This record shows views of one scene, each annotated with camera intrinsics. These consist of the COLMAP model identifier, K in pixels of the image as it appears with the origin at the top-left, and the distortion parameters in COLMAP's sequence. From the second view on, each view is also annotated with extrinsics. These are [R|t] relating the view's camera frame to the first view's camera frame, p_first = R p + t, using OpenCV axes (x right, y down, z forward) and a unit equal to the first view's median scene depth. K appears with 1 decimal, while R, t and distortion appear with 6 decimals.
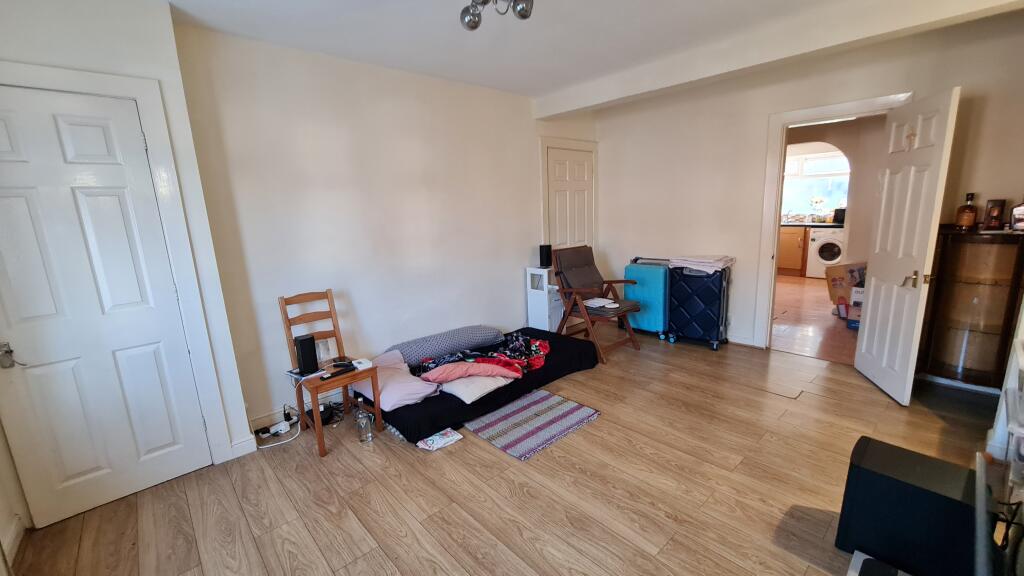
lens RADIAL K [[420.3, 0, 509.2], [0, 420.3, 294.1], [0, 0, 1]] dist [-0.001472, 0.000012]
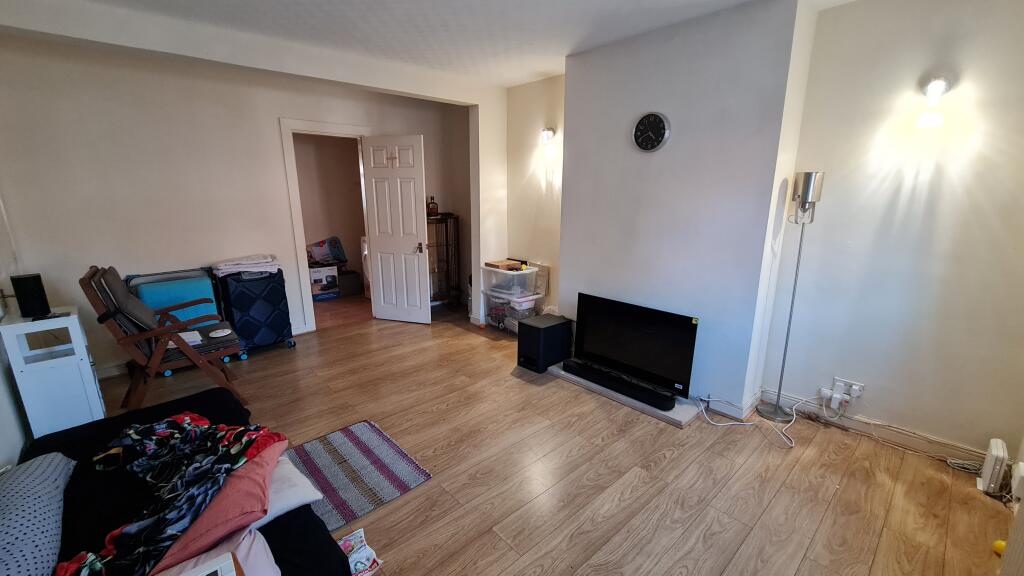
lens RADIAL K [[420.3, 0, 509.2], [0, 420.3, 294.1], [0, 0, 1]] dist [-0.001472, 0.000012]
pose [[-0.009536, -0.205069, 0.978701, -0.699764], [0.204547, 0.957650, 0.202652, -0.125311], [-0.978810, 0.202123, 0.032814, 0.637531]]
